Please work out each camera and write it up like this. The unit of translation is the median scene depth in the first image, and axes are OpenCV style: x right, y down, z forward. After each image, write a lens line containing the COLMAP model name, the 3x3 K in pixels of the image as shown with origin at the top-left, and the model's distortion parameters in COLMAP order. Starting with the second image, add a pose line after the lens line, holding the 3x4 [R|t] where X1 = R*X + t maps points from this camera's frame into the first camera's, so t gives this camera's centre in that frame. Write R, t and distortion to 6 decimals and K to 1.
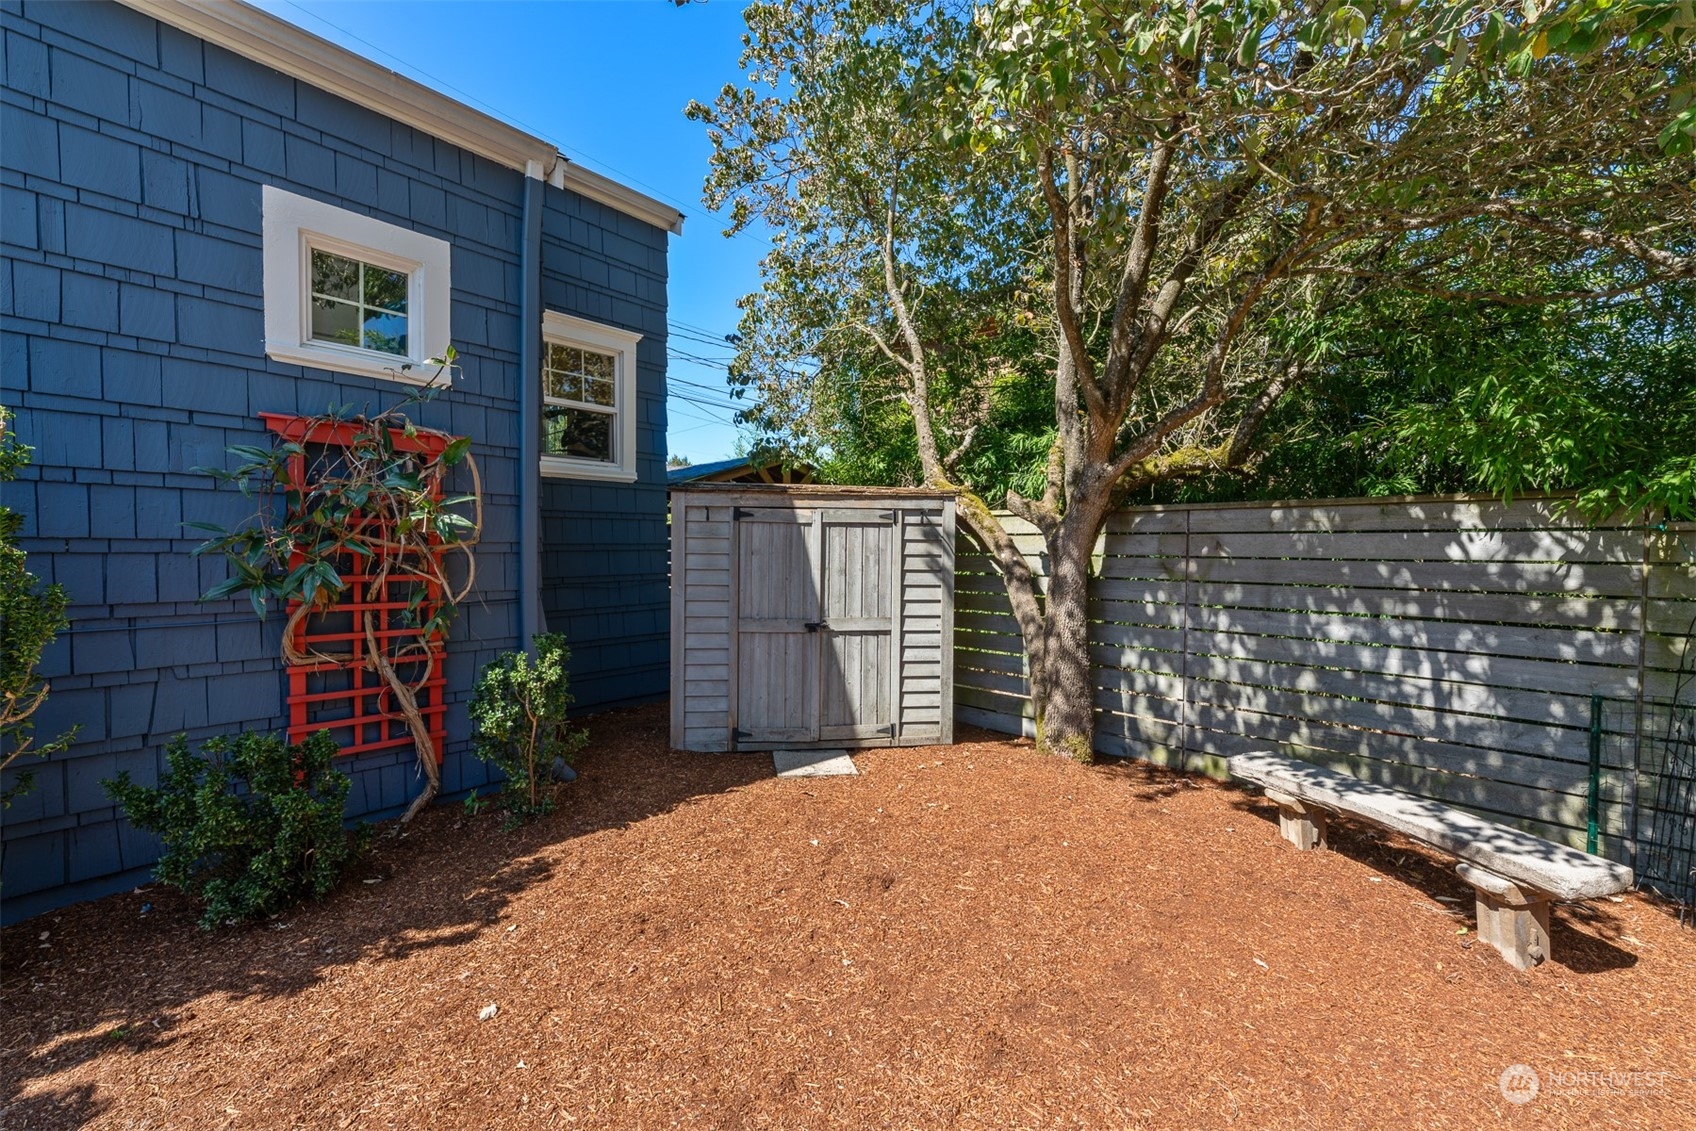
lens RADIAL K [[613.9, 0, 855.9], [0, 613.9, 572.2], [0, 0, 1]] dist [-0.000957, -0.000103]
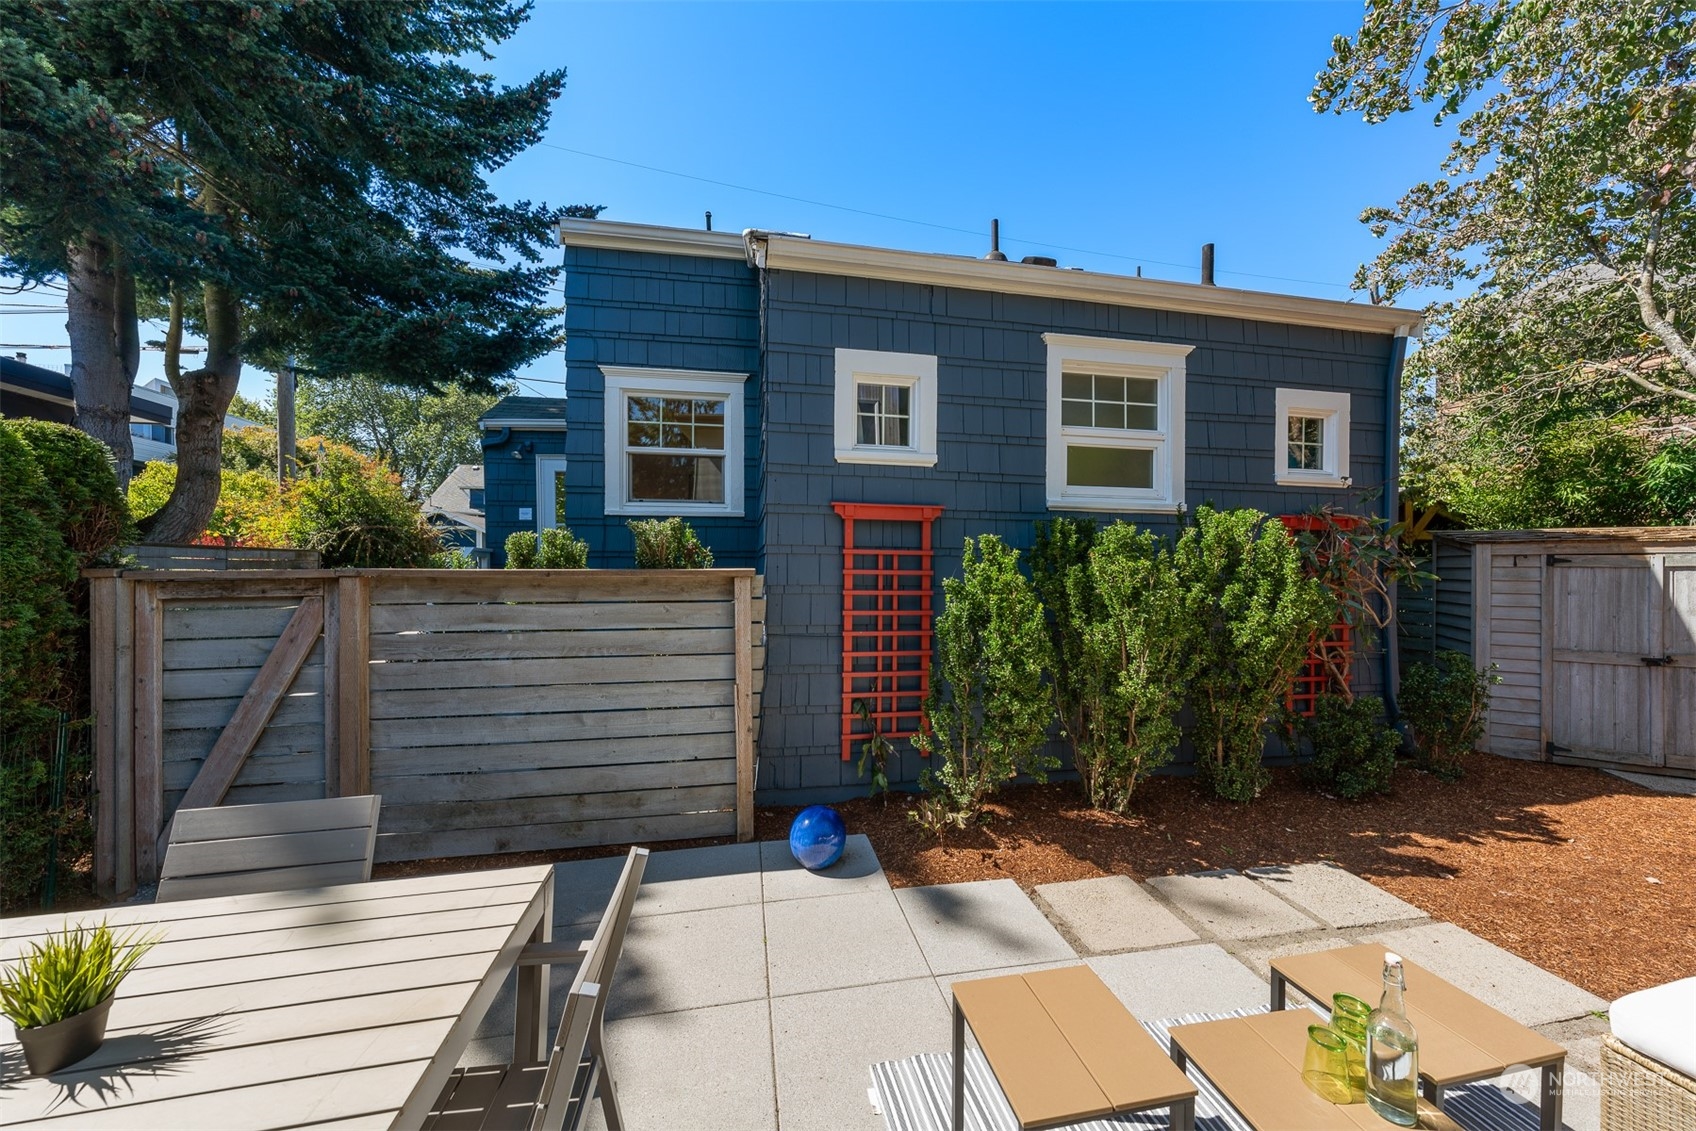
lens RADIAL K [[571.2, 0, 854.2], [0, 571.2, 574.9], [0, 0, 1]] dist [-0.001529, -0.000095]
pose [[0.818589, -0.004910, -0.574359, -0.666996], [-0.012892, 0.999555, -0.026918, -0.020441], [0.574235, 0.029440, 0.818161, -0.676864]]
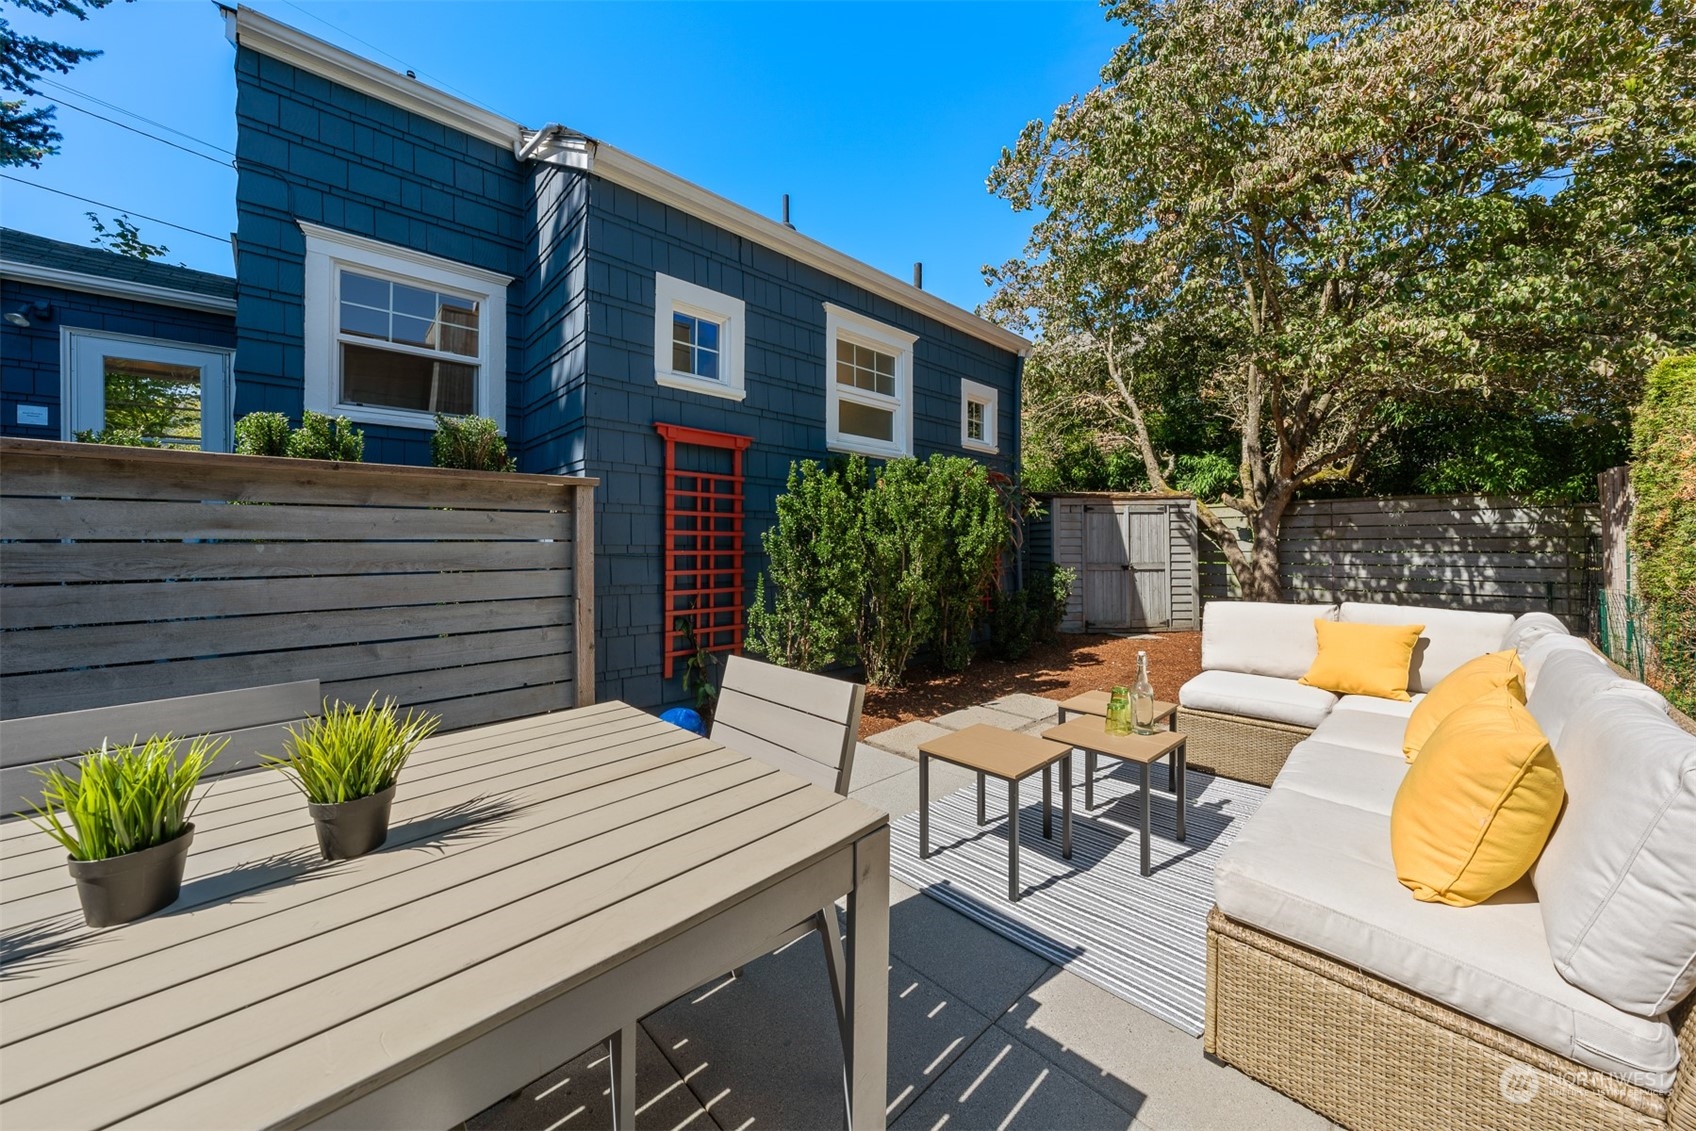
lens RADIAL K [[585.4, 0, 840.8], [0, 585.4, 539.2], [0, 0, 1]] dist [-0.003880, 0.000081]
pose [[0.998716, -0.015696, -0.048169, -0.879148], [0.013470, 0.998841, -0.046202, 0.076131], [0.048838, 0.045494, 0.997770, -0.874905]]
